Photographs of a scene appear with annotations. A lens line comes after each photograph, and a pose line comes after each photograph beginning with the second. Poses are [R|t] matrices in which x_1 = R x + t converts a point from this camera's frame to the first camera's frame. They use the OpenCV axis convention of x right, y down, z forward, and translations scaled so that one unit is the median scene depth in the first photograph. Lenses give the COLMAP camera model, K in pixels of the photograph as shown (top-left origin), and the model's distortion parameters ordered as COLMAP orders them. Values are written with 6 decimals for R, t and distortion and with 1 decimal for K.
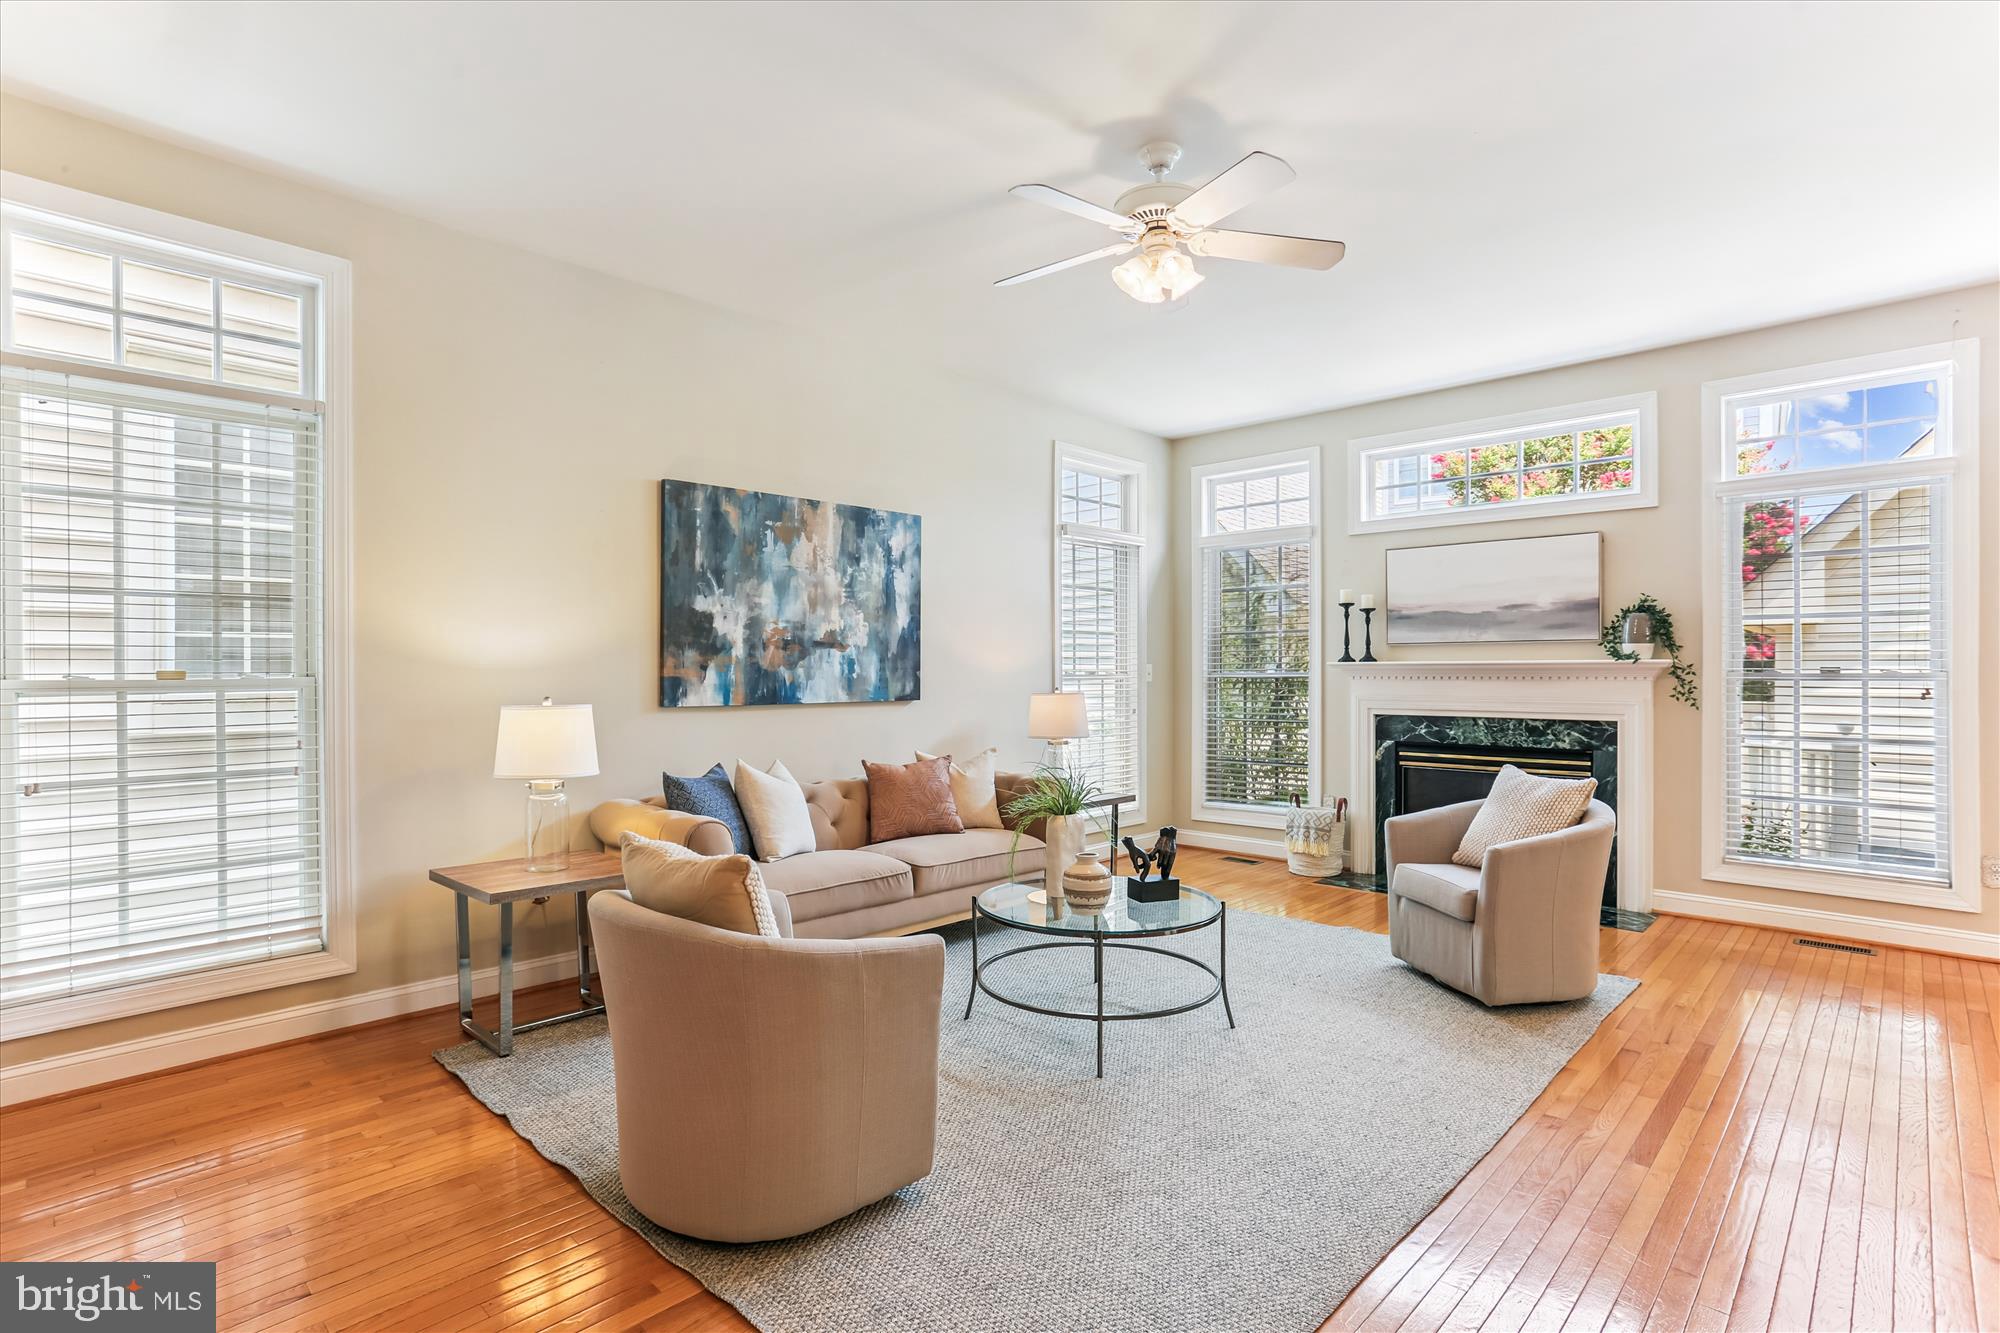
lens RADIAL K [[968.0, 0, 982.6], [0, 968.0, 674.8], [0, 0, 1]] dist [-0.063623, 0.035414]
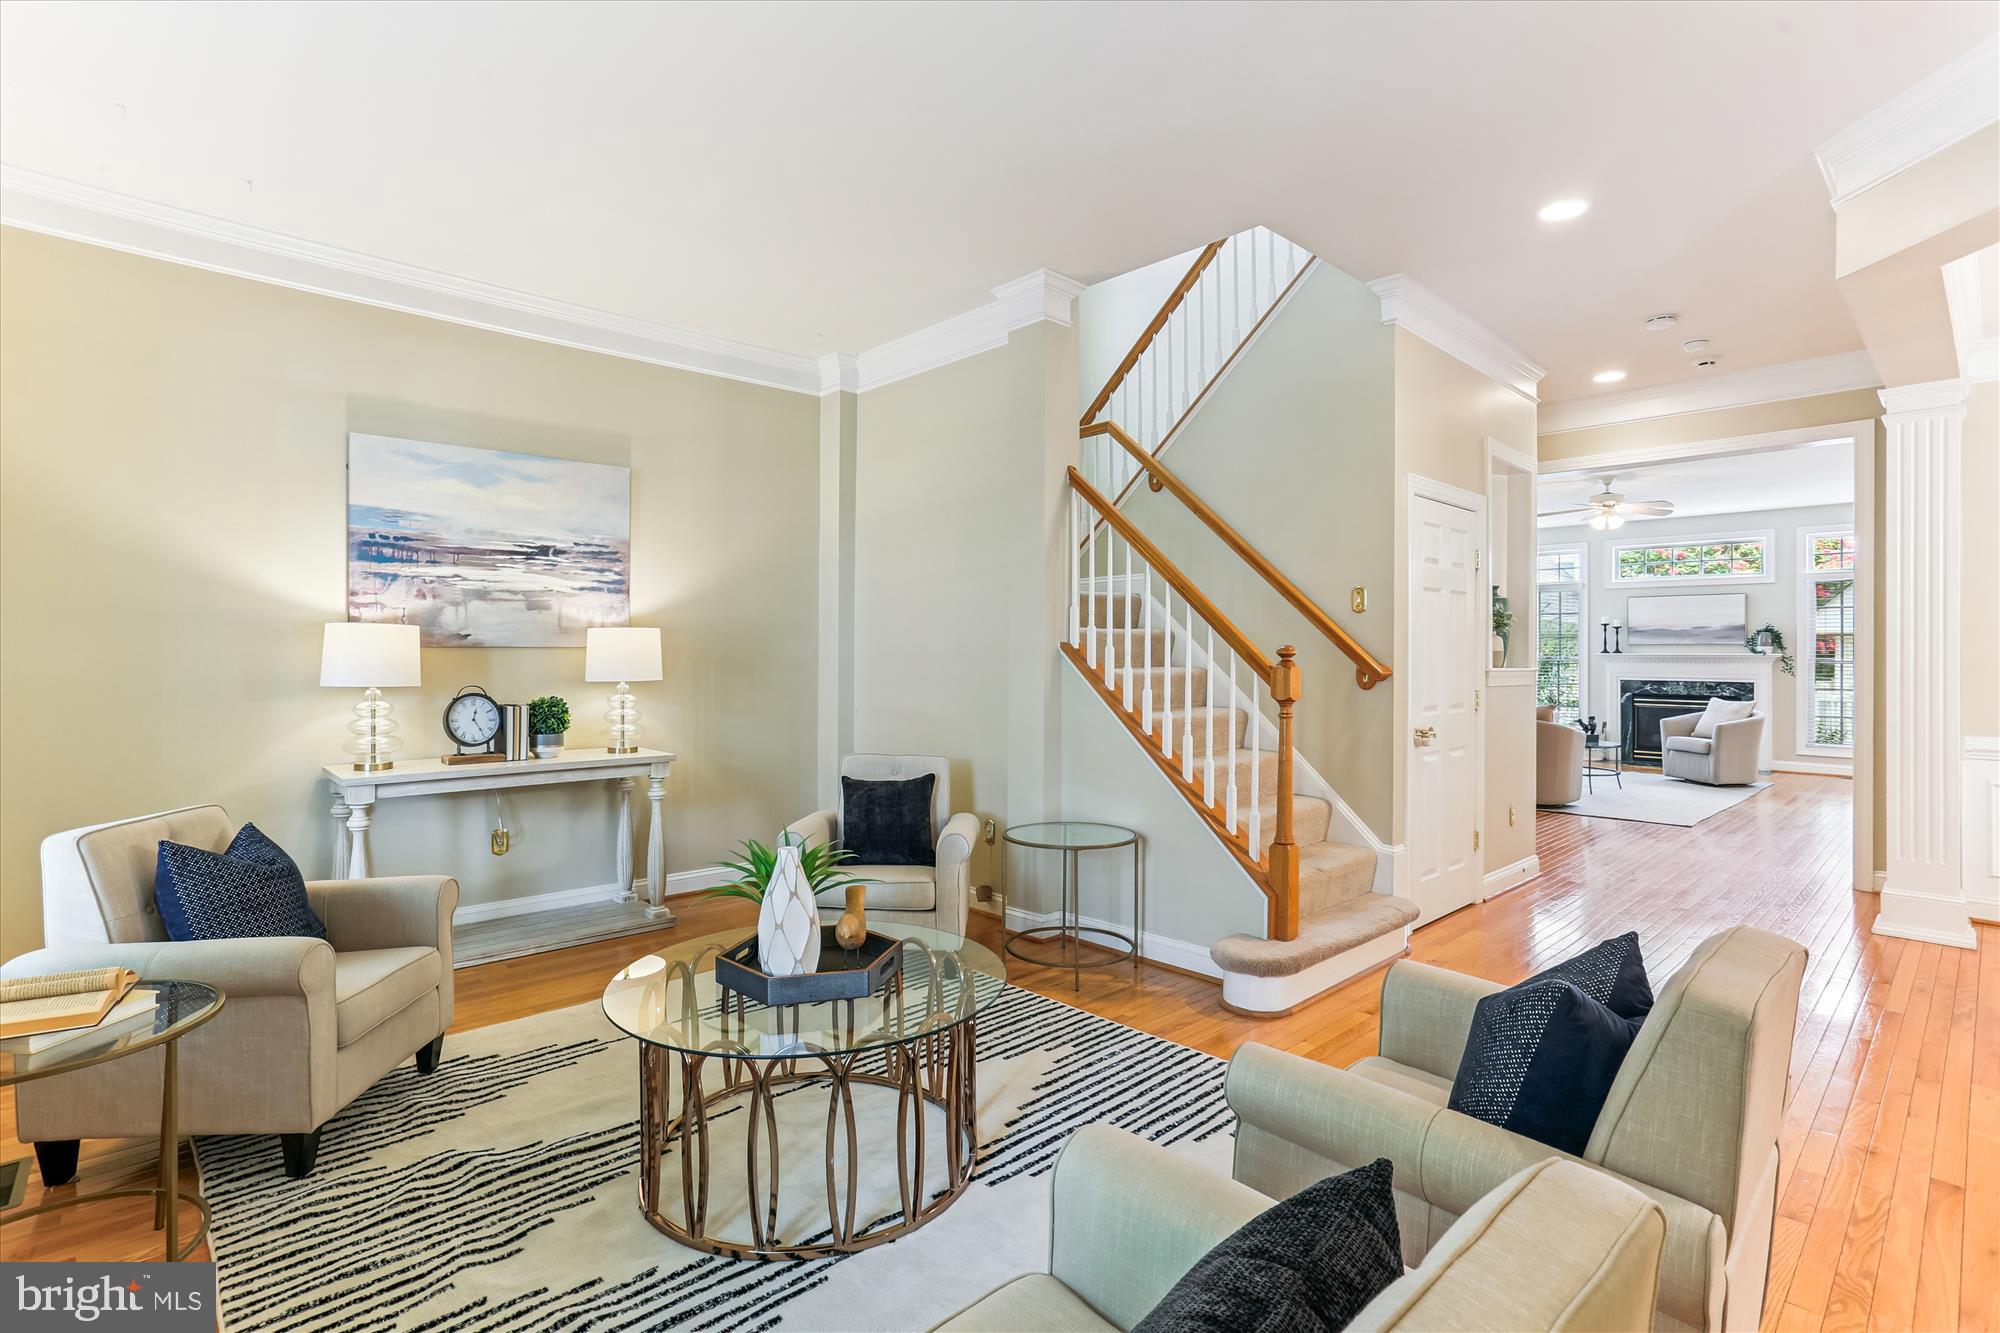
lens RADIAL K [[957.0, 0, 986.9], [0, 957.0, 657.0], [0, 0, 1]] dist [-0.043925, 0.023622]
pose [[0.999038, 0.005903, -0.043444, -1.011390], [-0.005972, 0.999981, -0.001437, 0.005169], [0.043435, 0.001695, 0.999055, -1.245756]]
